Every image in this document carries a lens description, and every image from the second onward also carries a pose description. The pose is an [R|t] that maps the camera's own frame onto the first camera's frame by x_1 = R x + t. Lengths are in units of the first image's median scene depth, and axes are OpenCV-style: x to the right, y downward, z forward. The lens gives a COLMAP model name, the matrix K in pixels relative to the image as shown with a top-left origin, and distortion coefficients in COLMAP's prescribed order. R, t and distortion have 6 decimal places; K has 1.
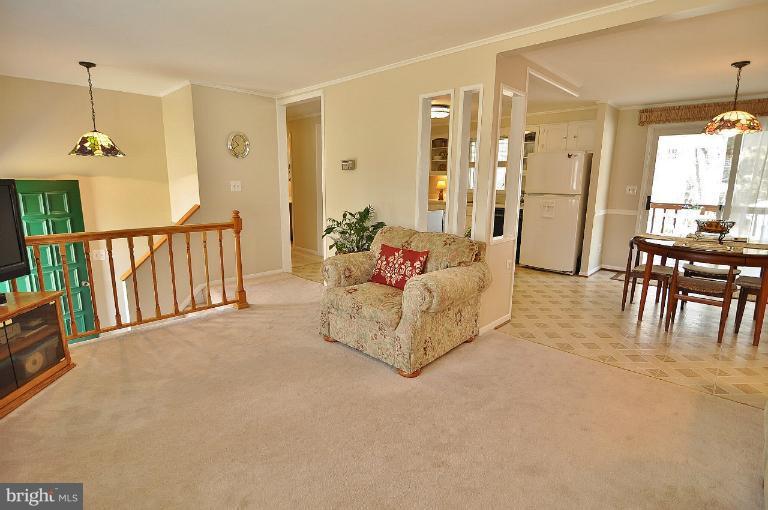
lens RADIAL K [[383.4, 0, 387.4], [0, 383.4, 251.5], [0, 0, 1]] dist [-0.003108, -0.000883]
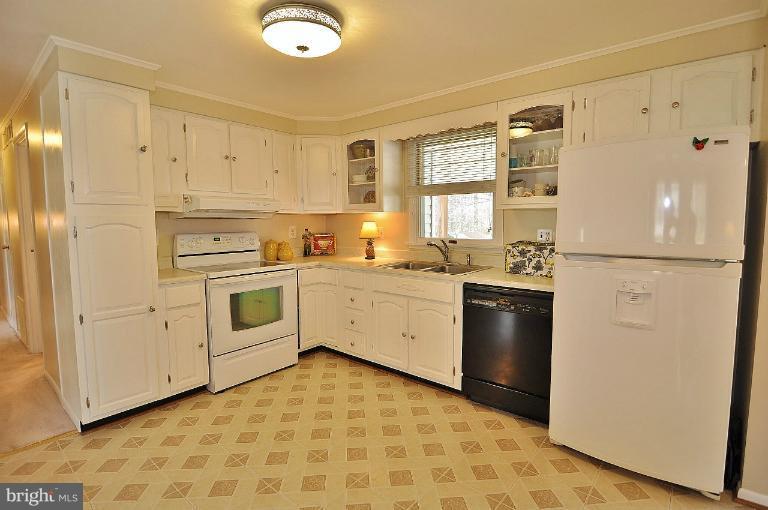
lens RADIAL K [[383.4, 0, 387.4], [0, 383.4, 251.5], [0, 0, 1]] dist [-0.003108, -0.000883]
pose [[0.998525, -0.015810, 0.051936, 0.140983], [0.020962, 0.994746, -0.100207, -0.095054], [-0.050079, 0.101148, 0.993610, 0.500096]]
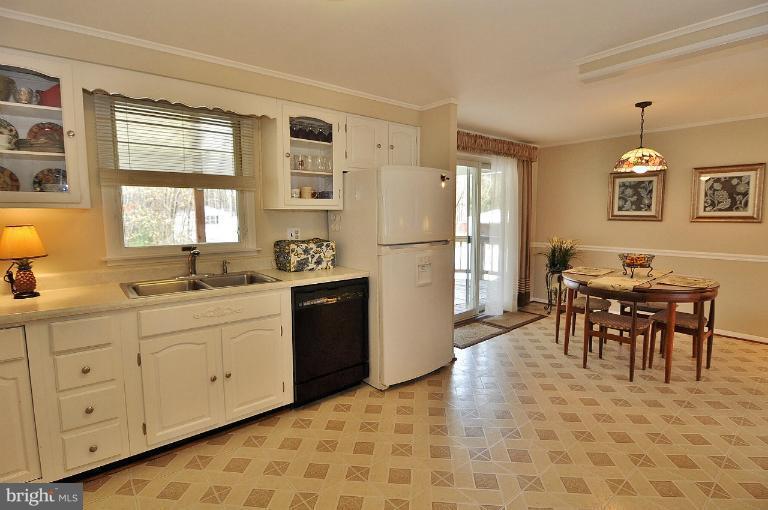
lens RADIAL K [[383.4, 0, 387.4], [0, 383.4, 251.5], [0, 0, 1]] dist [-0.003108, -0.000883]
pose [[0.128372, -0.099337, 0.986738, -0.096274], [0.189579, 0.979080, 0.073902, -0.141901], [-0.973438, 0.177578, 0.144519, 0.728818]]
